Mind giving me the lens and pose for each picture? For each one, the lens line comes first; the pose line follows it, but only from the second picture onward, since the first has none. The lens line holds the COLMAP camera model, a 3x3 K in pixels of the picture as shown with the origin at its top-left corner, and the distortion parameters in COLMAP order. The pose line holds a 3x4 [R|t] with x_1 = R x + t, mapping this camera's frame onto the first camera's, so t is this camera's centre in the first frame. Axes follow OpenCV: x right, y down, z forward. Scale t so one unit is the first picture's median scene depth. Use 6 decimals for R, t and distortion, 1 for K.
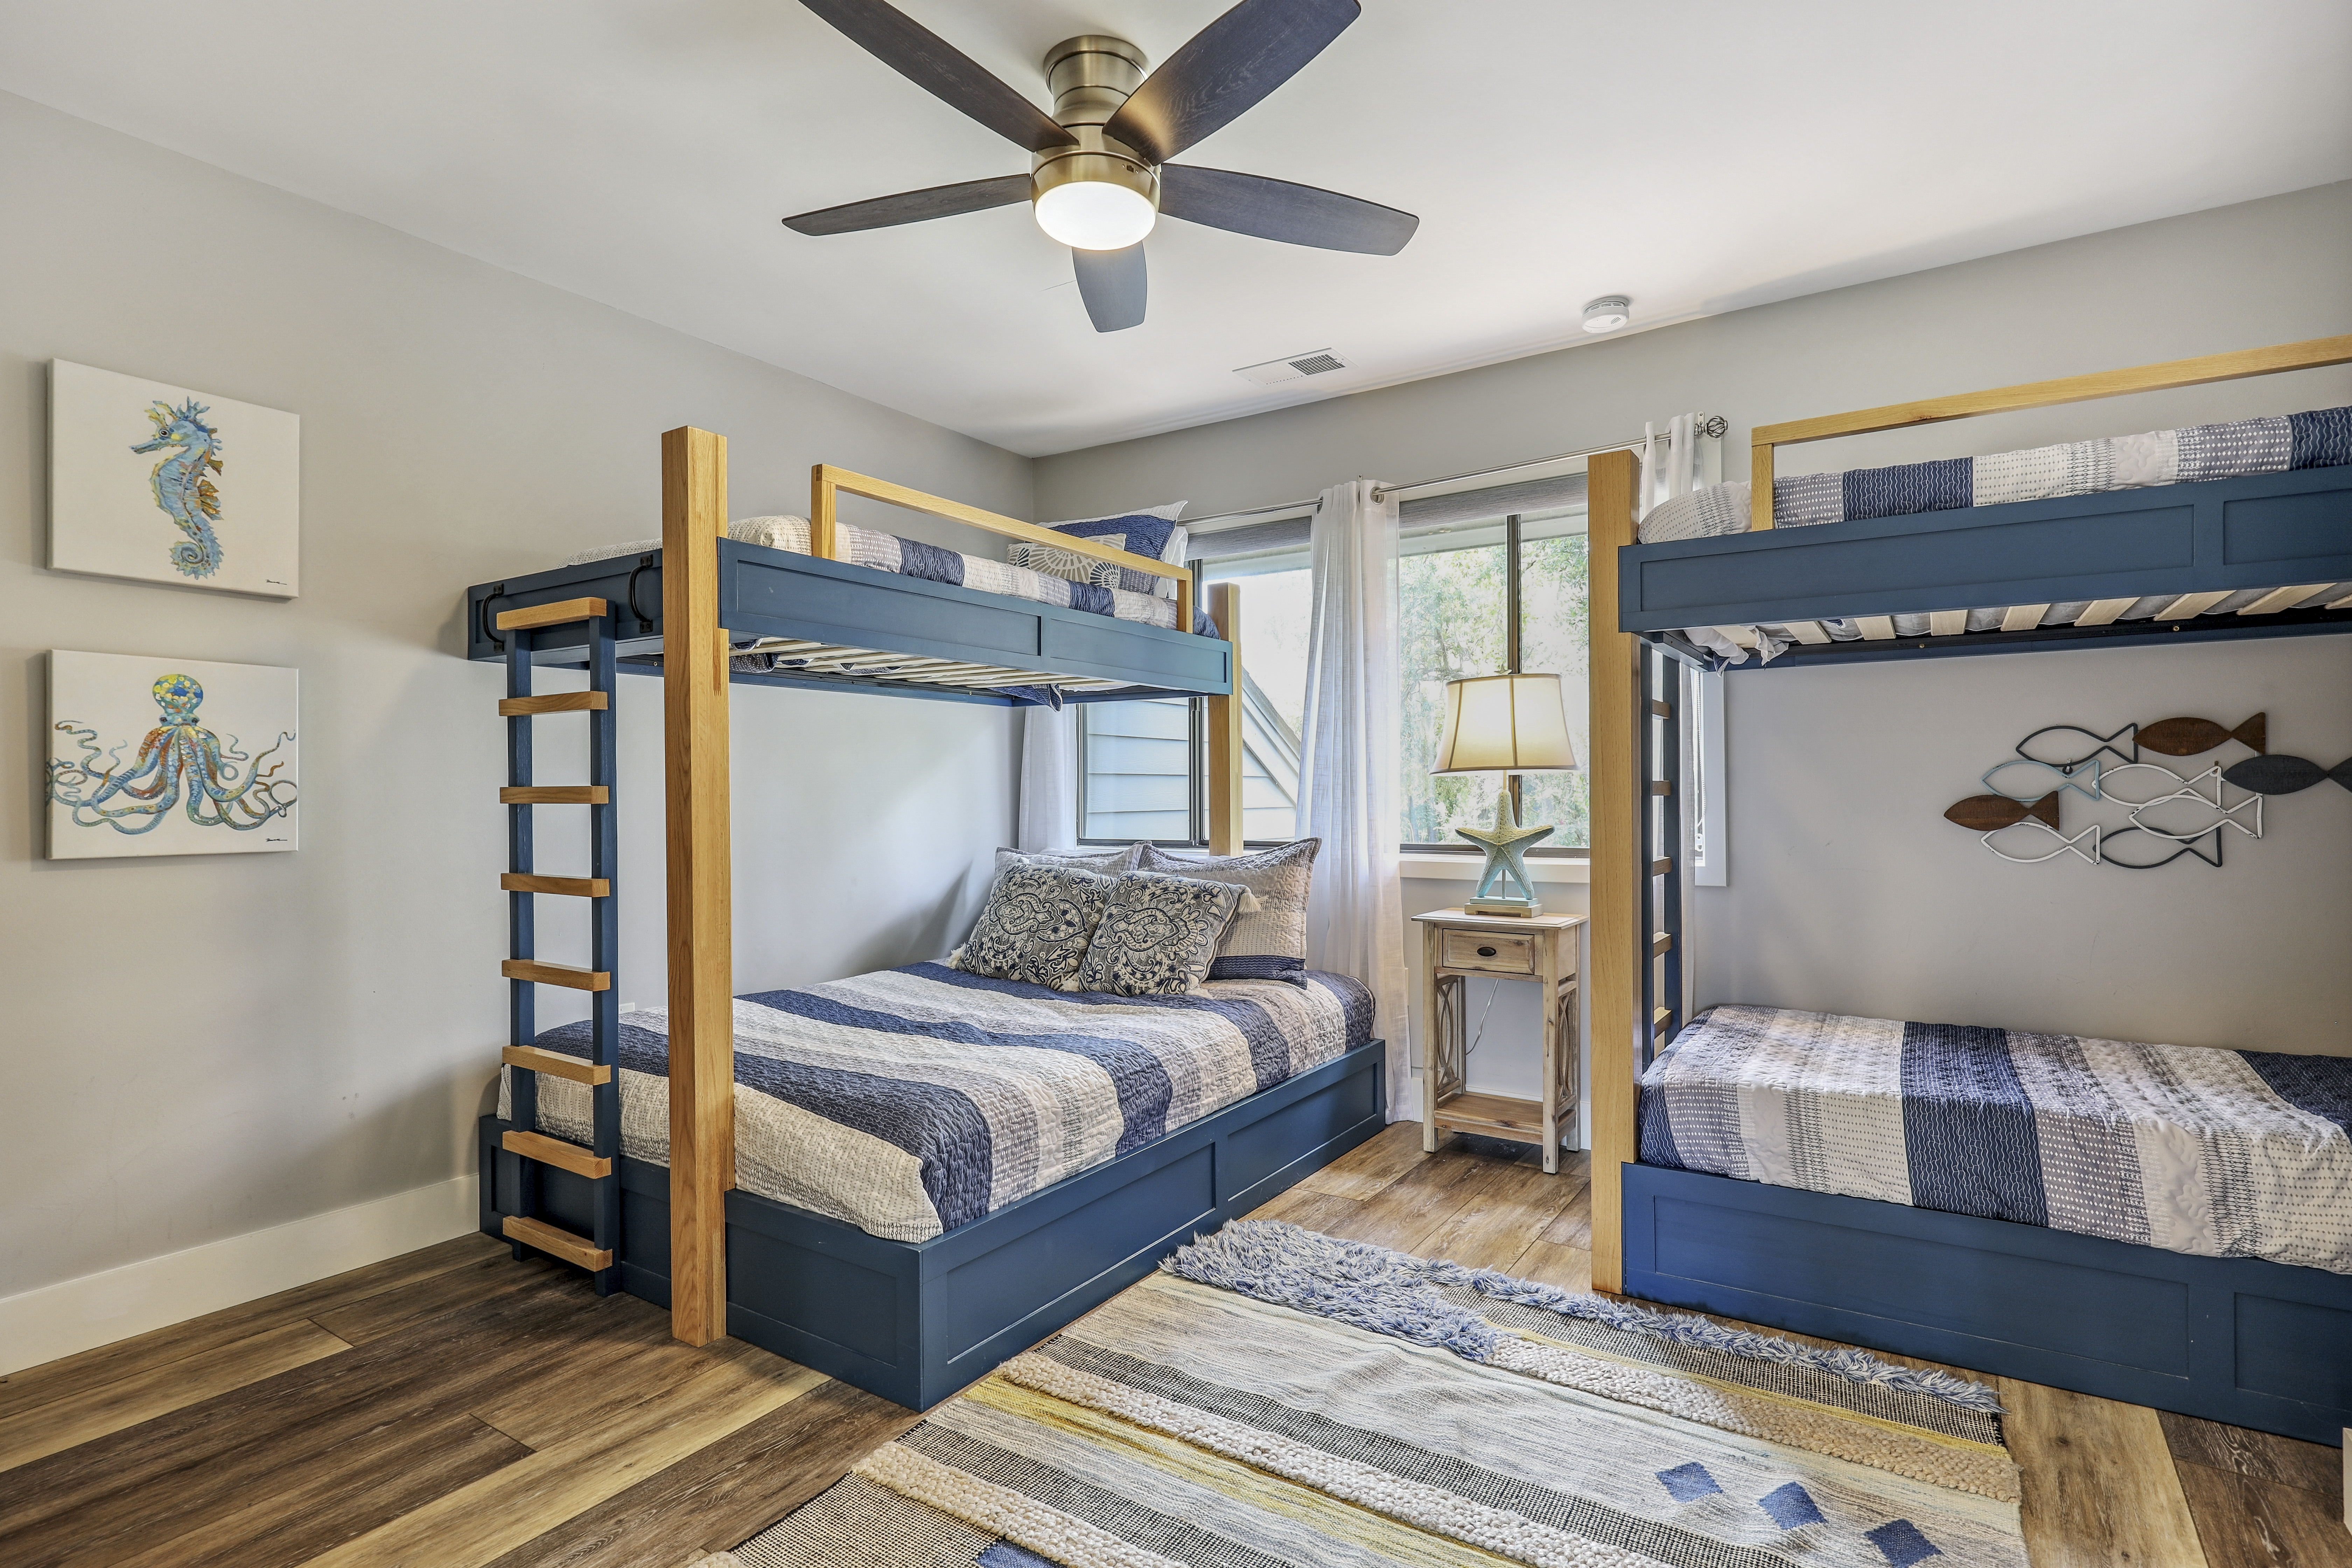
lens RADIAL K [[1158.9, 0, 1176.0], [0, 1158.9, 784.0], [0, 0, 1]] dist [0.000590, -0.000820]
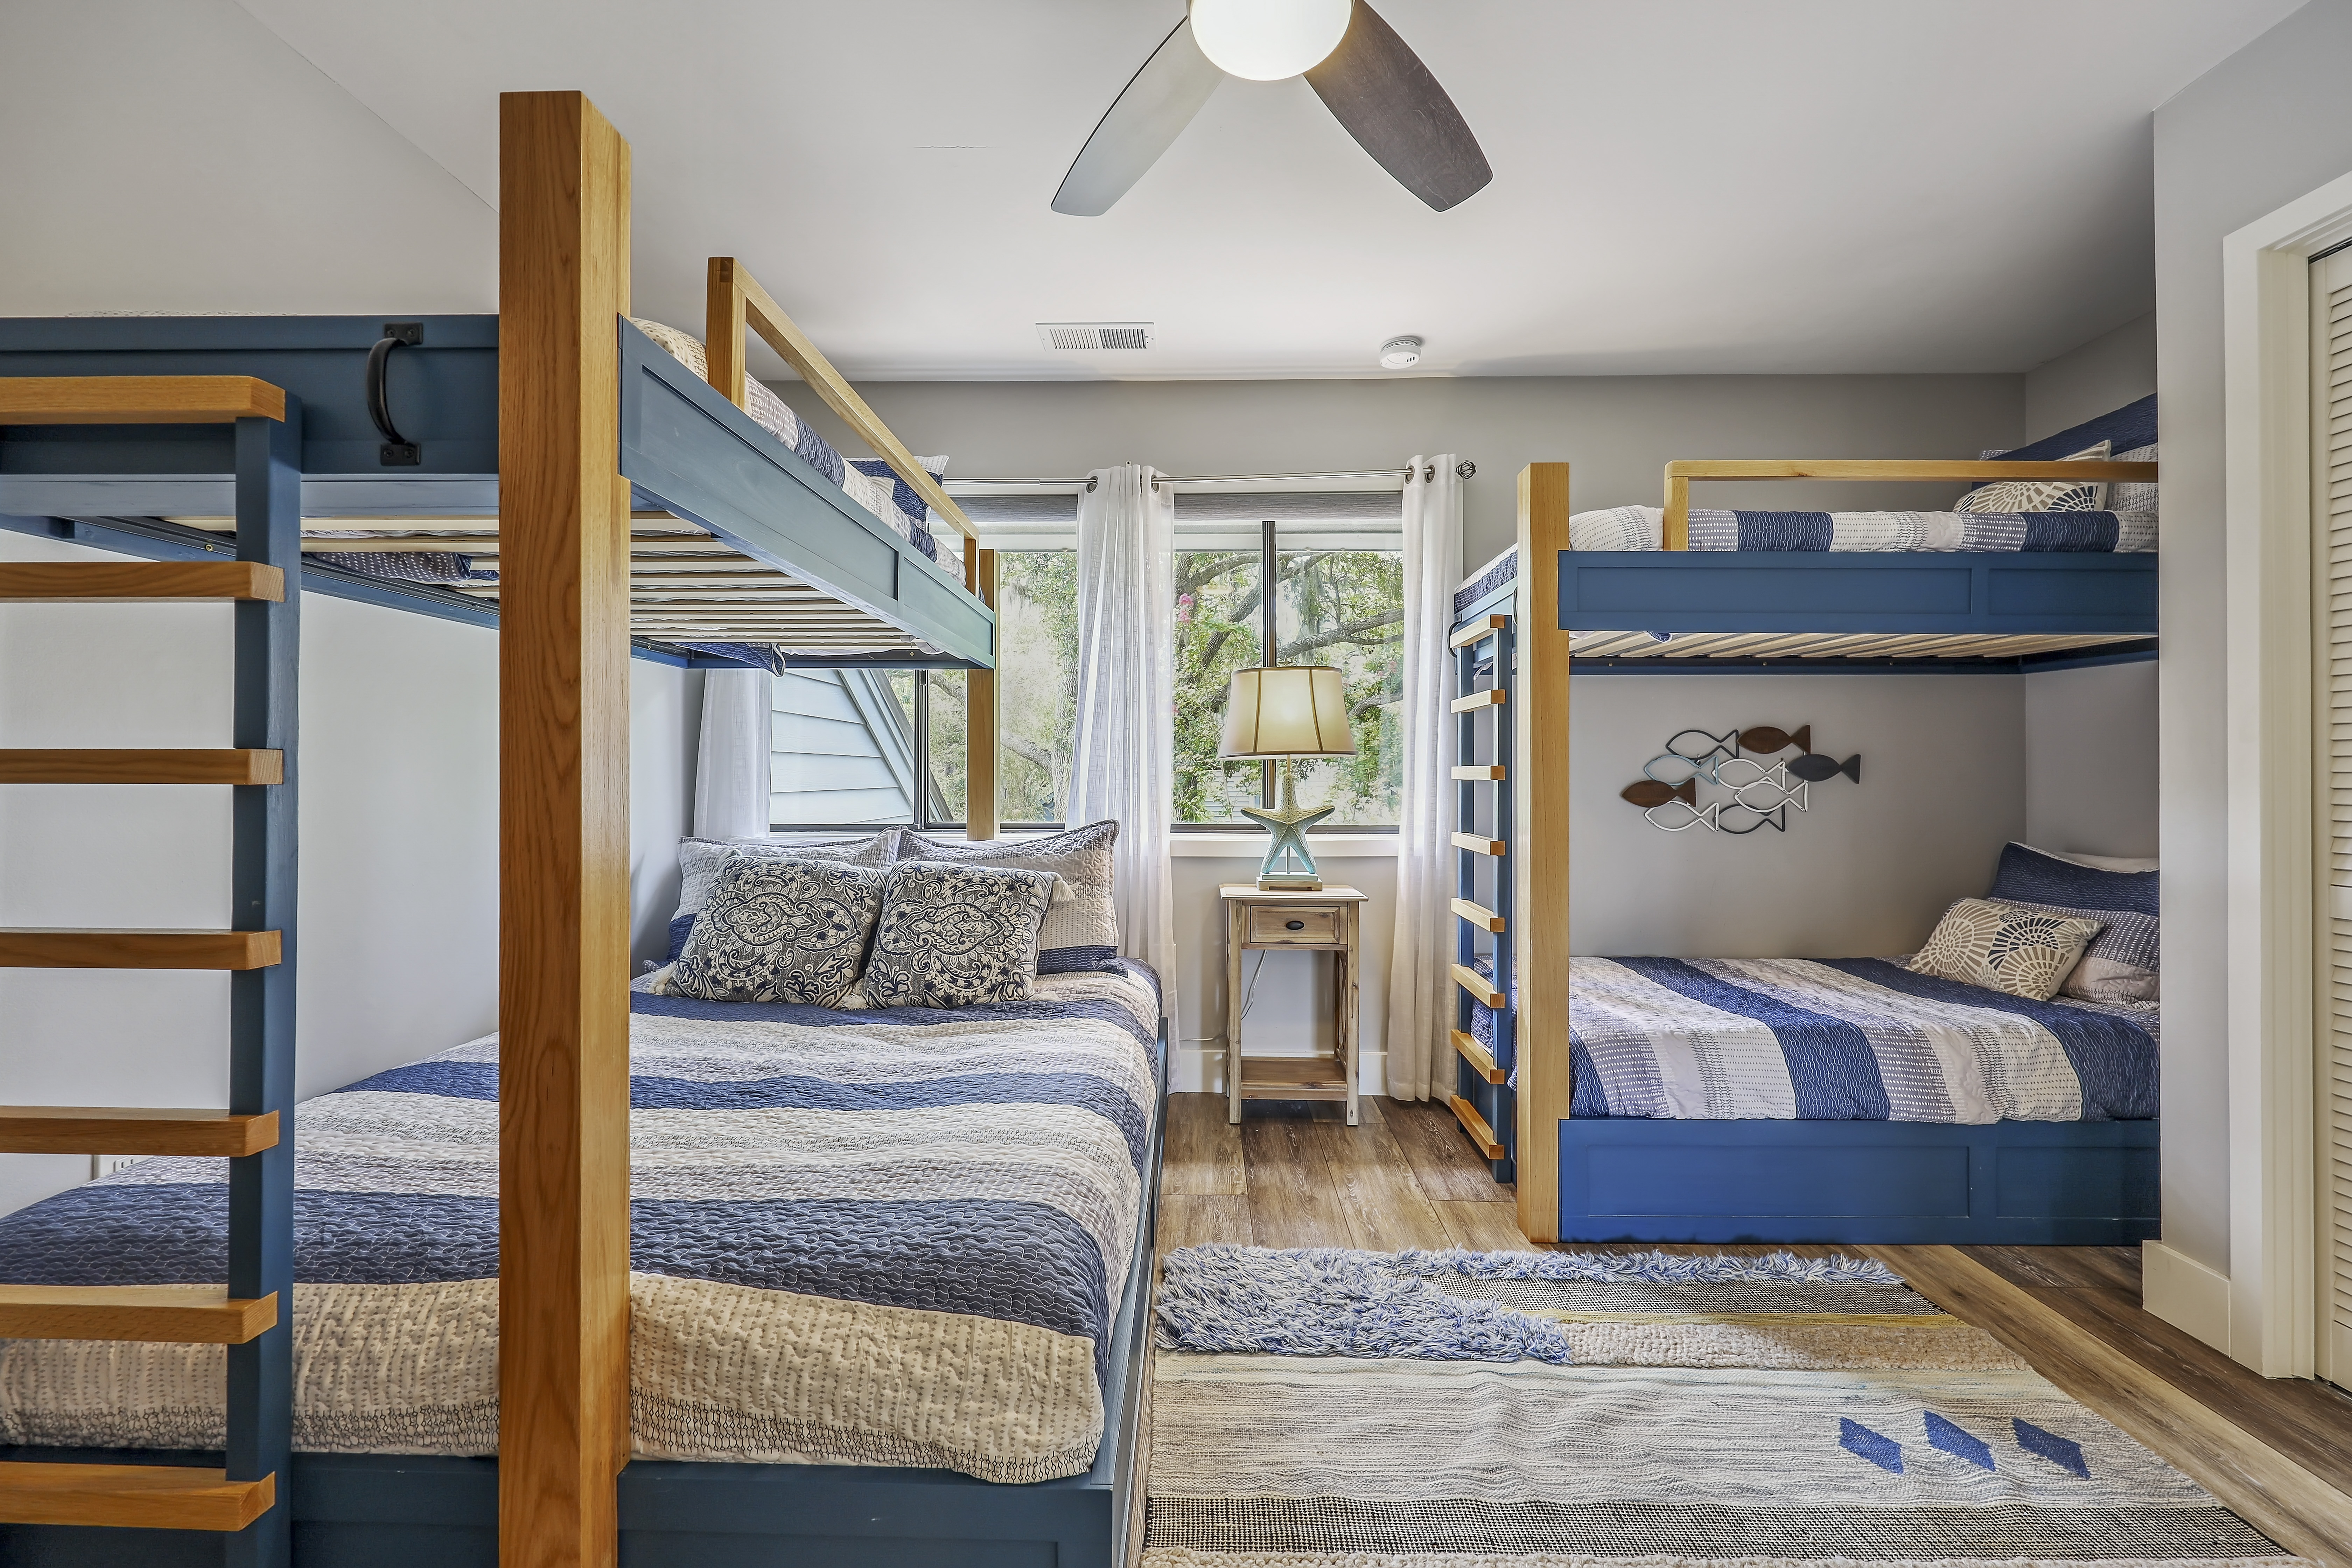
lens RADIAL K [[944.5, 0, 1171.3], [0, 944.5, 761.0], [0, 0, 1]] dist [0.001091, -0.000270]
pose [[0.845489, 0.015787, 0.533760, -0.360780], [-0.012421, 0.999874, -0.009899, 0.005124], [-0.533849, 0.001739, 0.845578, 0.408520]]
